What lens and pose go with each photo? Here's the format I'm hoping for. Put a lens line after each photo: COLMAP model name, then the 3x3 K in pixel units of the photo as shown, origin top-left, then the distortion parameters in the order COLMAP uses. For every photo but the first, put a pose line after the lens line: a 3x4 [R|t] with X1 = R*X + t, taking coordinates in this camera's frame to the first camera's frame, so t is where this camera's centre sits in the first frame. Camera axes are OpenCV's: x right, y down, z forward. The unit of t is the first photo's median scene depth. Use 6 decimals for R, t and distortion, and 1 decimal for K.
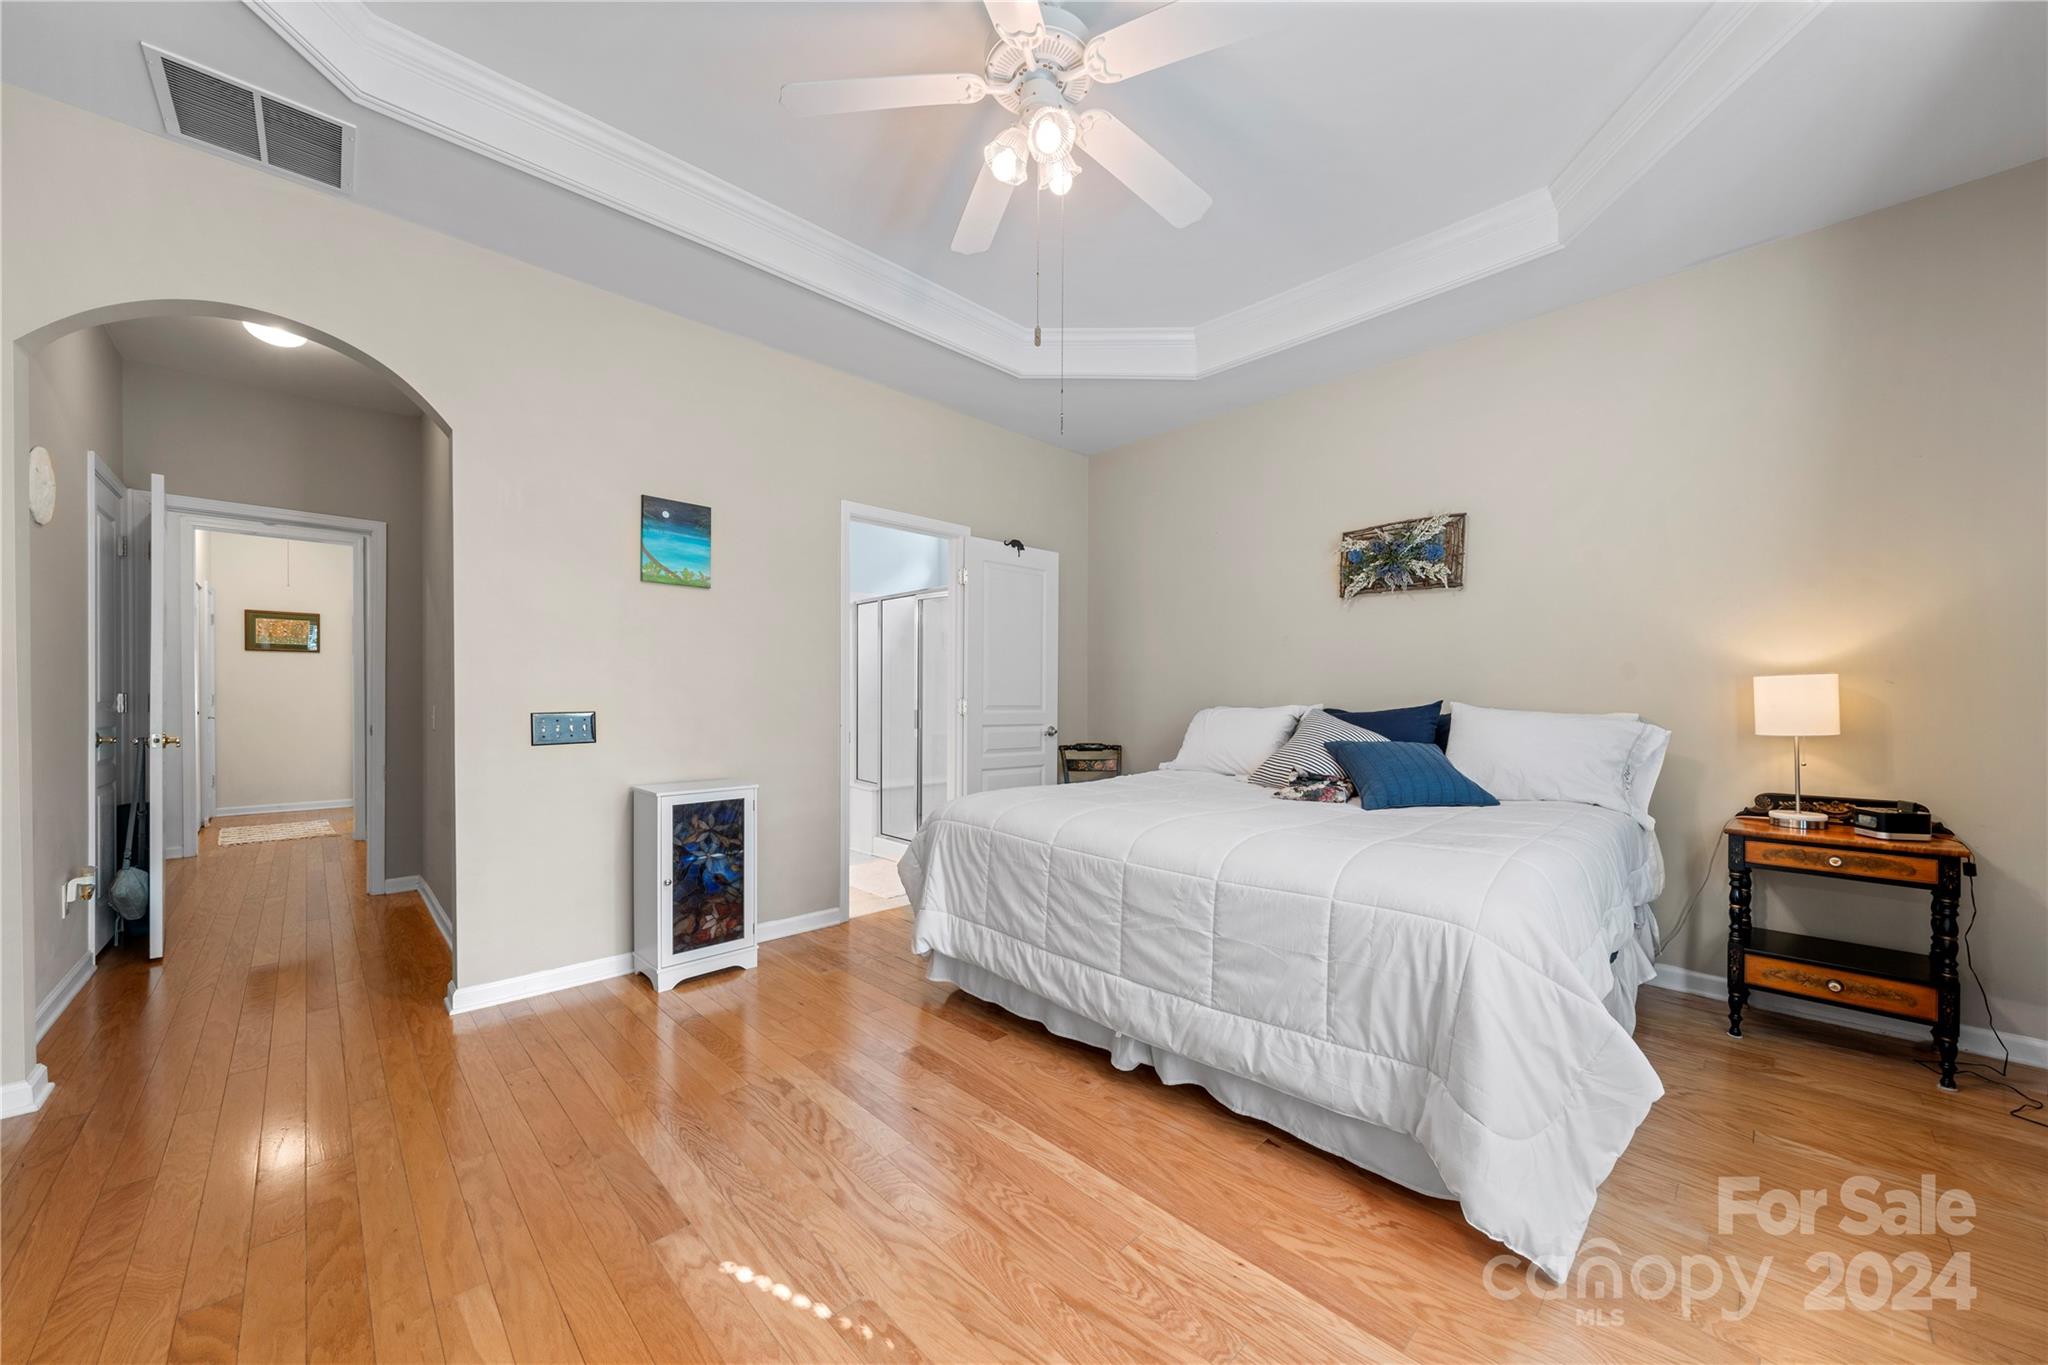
lens RADIAL K [[745.2, 0, 1017.4], [0, 745.2, 679.9], [0, 0, 1]] dist [-0.001365, -0.000323]
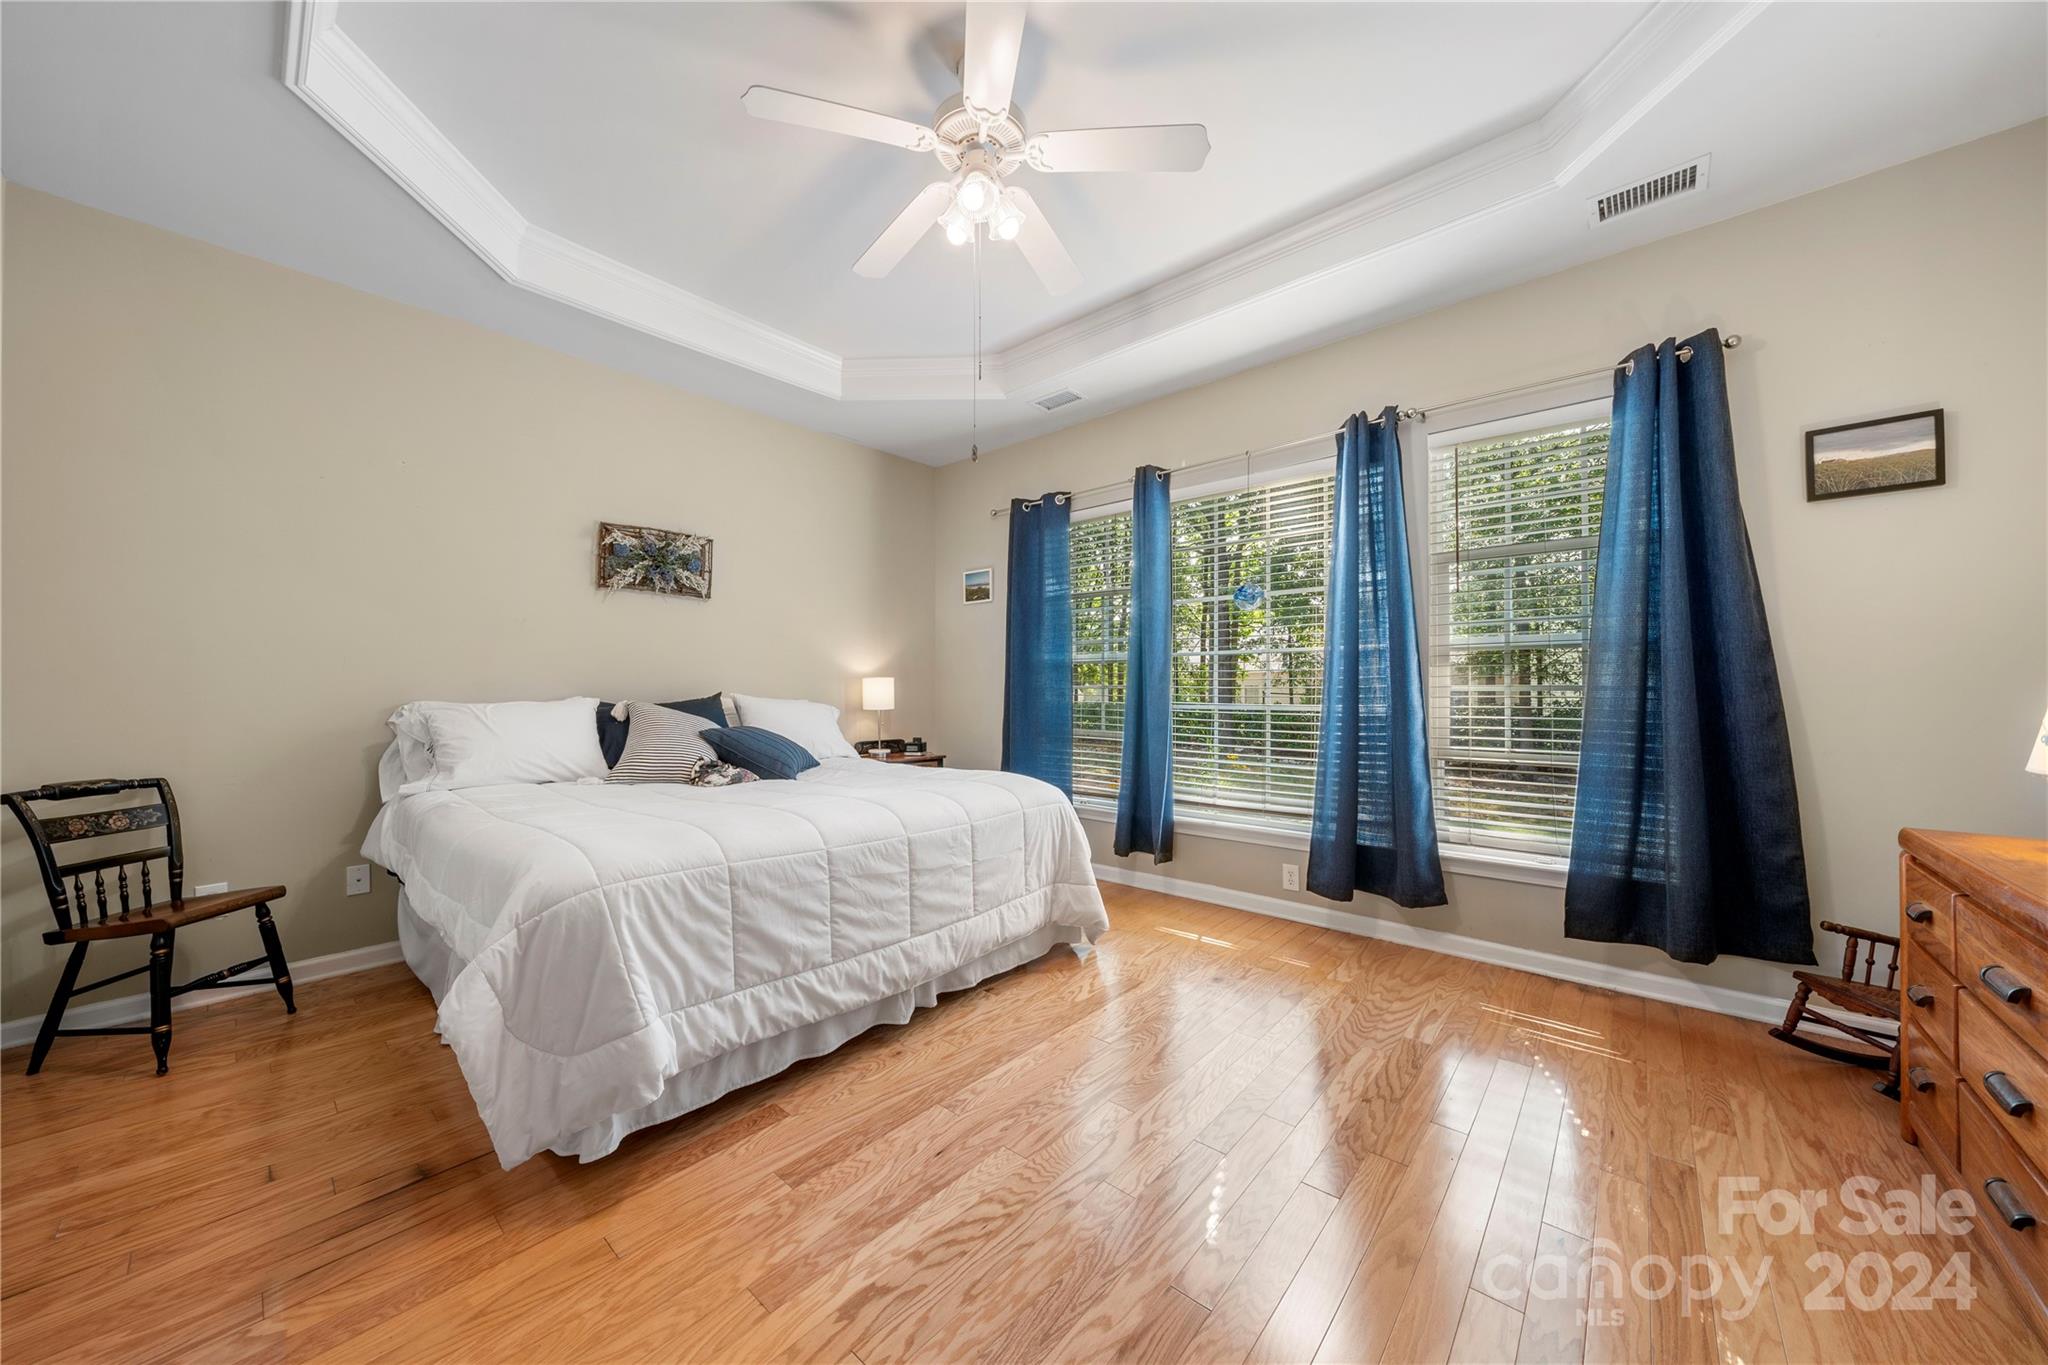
lens RADIAL K [[697.0, 0, 1030.5], [0, 697.0, 663.5], [0, 0, 1]] dist [-0.002140, -0.000079]
pose [[-0.089231, 0.040546, 0.995185, -0.840092], [-0.021930, 0.998849, -0.042661, 0.025332], [-0.995770, -0.025631, -0.088239, 0.830977]]
